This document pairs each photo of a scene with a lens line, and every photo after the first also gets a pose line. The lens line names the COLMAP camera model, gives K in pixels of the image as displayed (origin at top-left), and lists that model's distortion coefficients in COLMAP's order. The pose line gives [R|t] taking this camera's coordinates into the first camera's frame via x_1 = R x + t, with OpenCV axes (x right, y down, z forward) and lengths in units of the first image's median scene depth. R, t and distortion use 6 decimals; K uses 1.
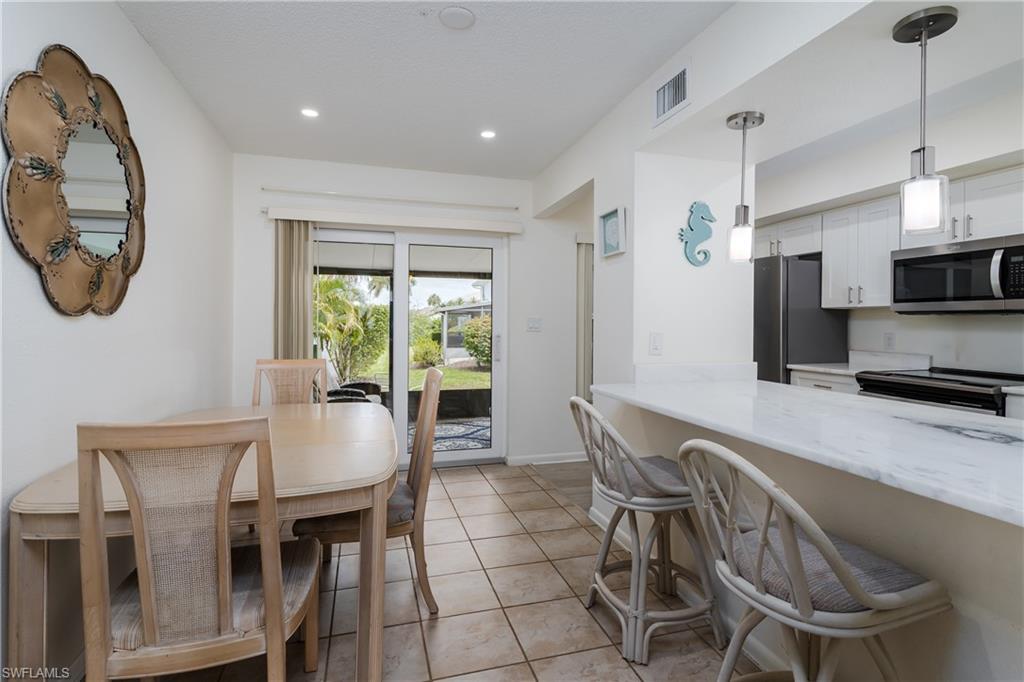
lens RADIAL K [[498.9, 0, 501.0], [0, 498.9, 332.9], [0, 0, 1]] dist [-0.000489, 0.001811]
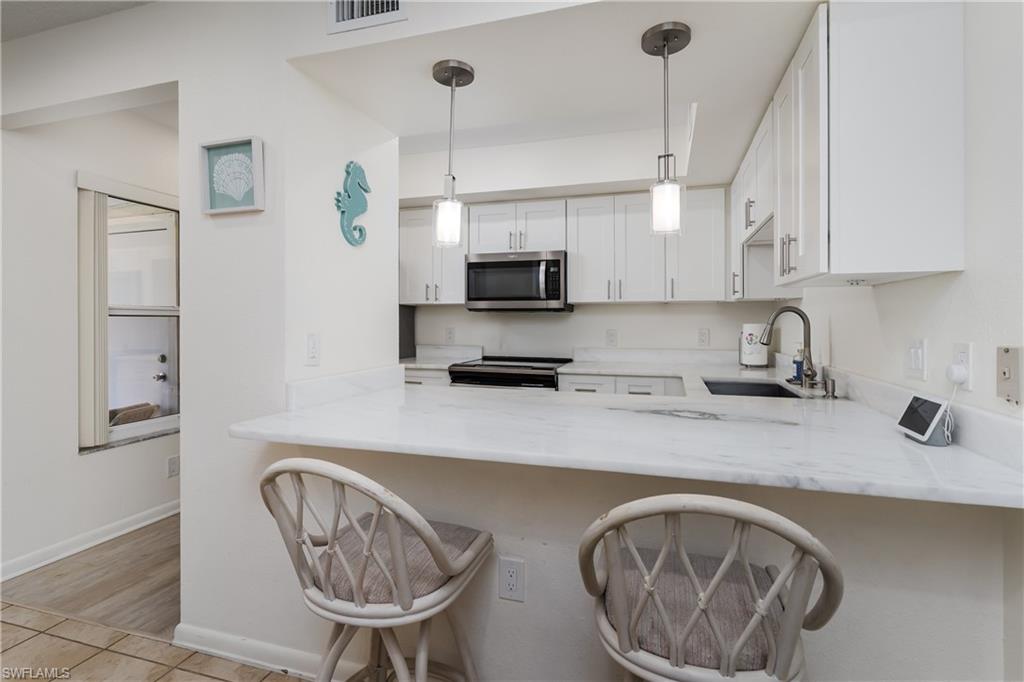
lens RADIAL K [[498.9, 0, 509.2], [0, 498.9, 344.8], [0, 0, 1]] dist [-0.000489, 0.001811]
pose [[0.556892, -0.043452, 0.829448, -0.119254], [0.017843, 0.999026, 0.040355, -0.006764], [-0.830393, -0.007673, 0.557125, 0.359144]]
